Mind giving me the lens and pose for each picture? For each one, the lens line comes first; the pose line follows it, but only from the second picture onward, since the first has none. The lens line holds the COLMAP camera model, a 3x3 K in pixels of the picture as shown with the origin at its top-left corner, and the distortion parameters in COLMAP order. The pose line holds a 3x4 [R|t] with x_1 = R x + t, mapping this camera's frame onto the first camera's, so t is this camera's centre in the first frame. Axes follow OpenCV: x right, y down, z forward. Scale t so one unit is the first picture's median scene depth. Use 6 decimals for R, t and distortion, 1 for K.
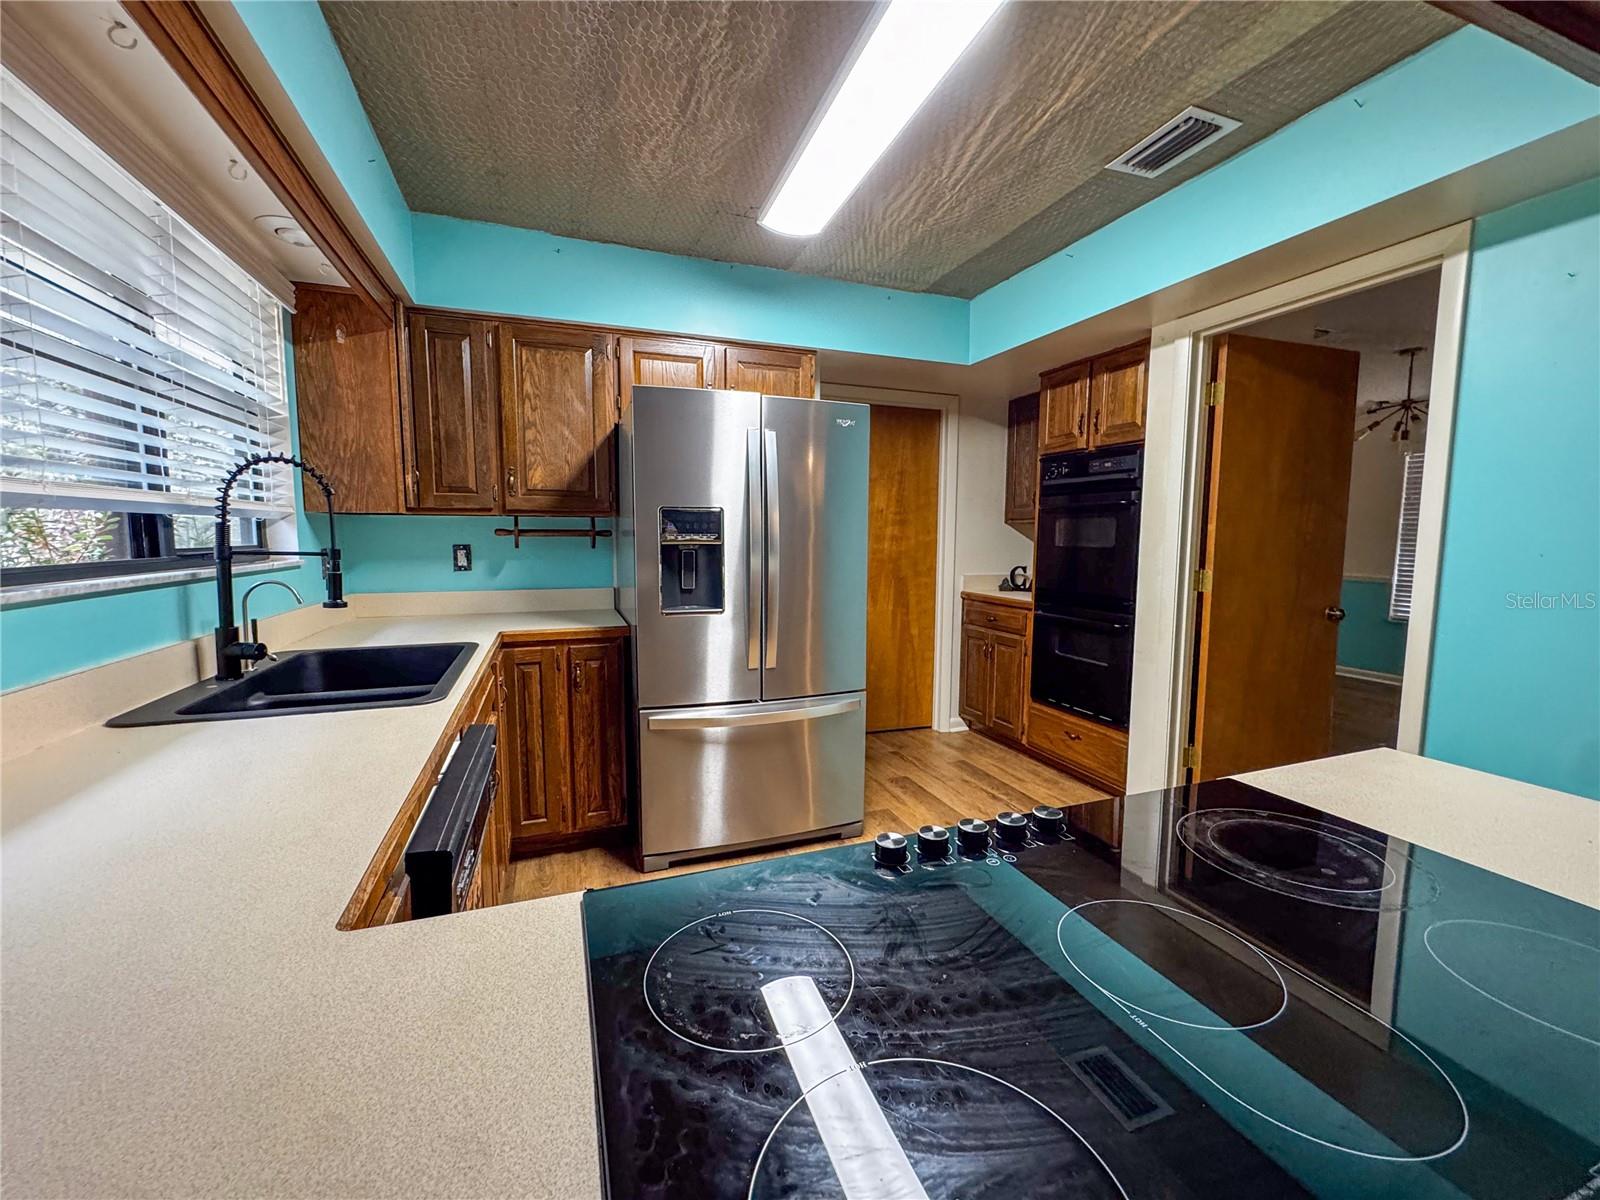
lens RADIAL K [[647.6, 0, 801.1], [0, 647.6, 596.3], [0, 0, 1]] dist [-0.002886, -0.000172]
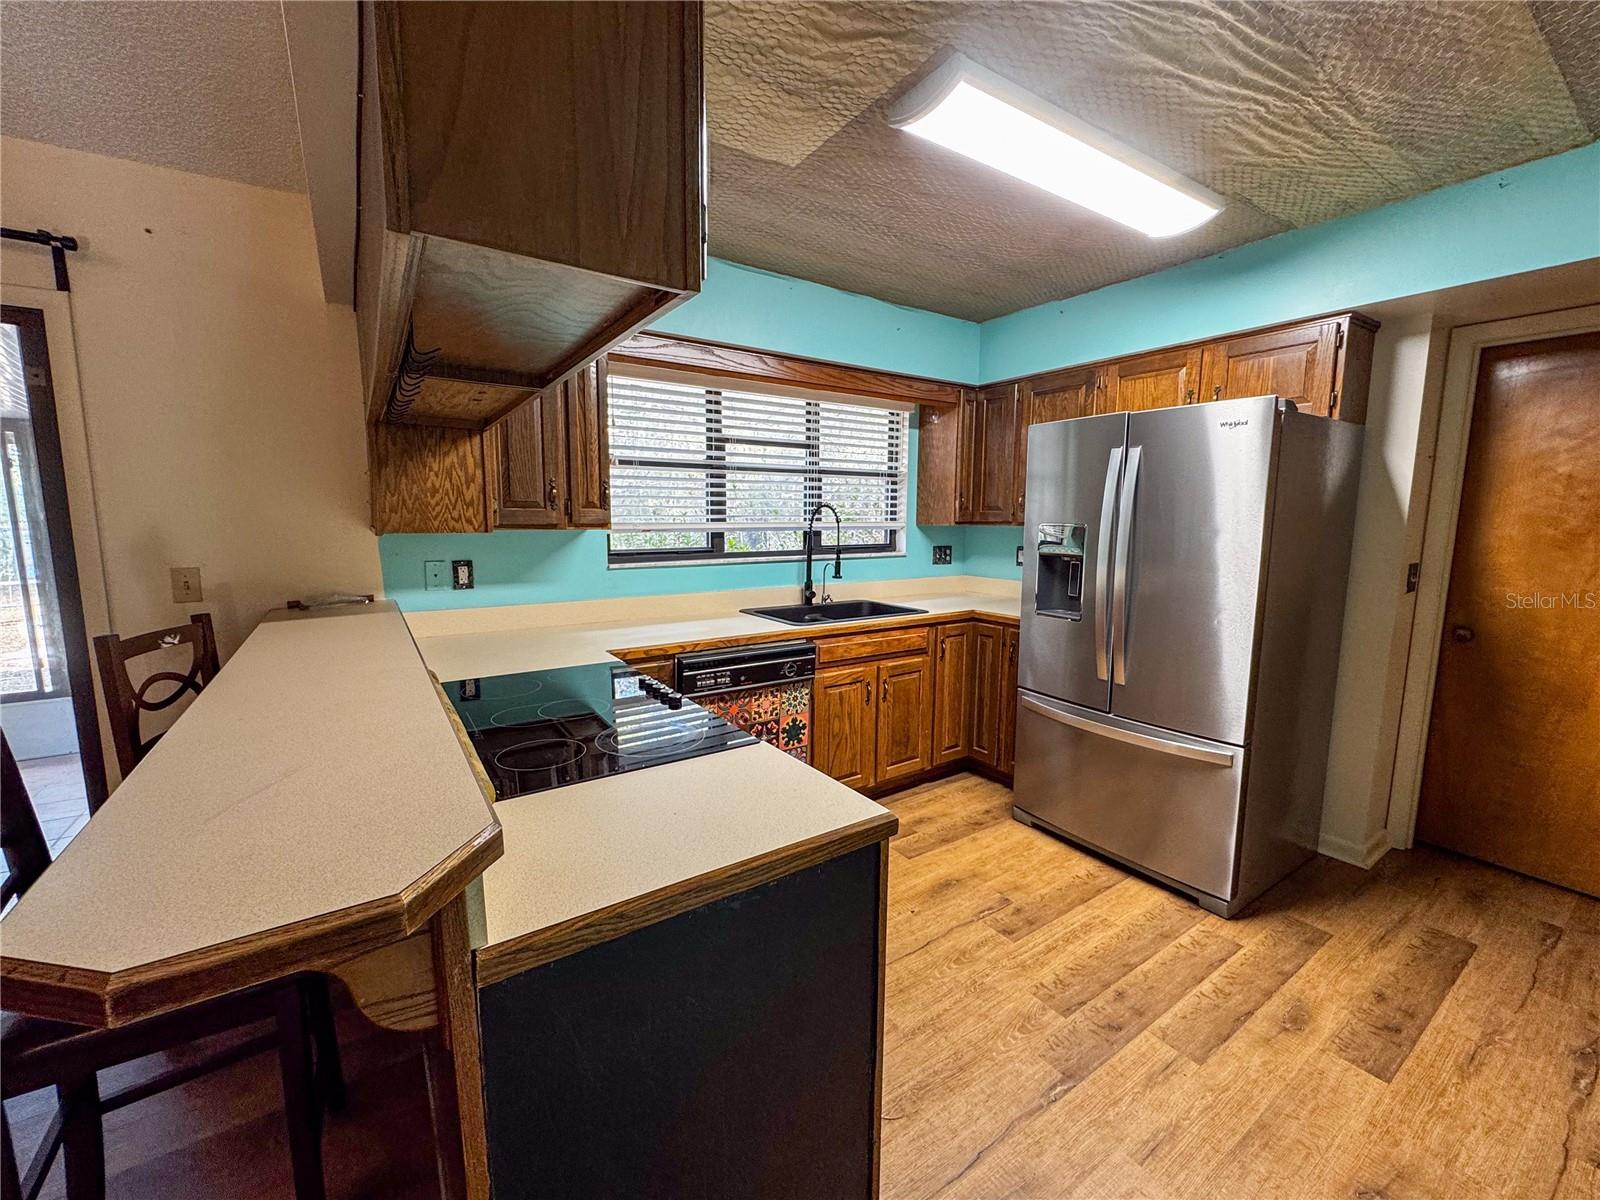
lens RADIAL K [[647.6, 0, 801.1], [0, 647.6, 596.3], [0, 0, 1]] dist [-0.002886, -0.000172]
pose [[0.233245, 0.120144, -0.964968, 0.784031], [-0.095357, 0.990381, 0.100259, -0.077359], [0.967731, 0.068632, 0.242458, 0.265871]]
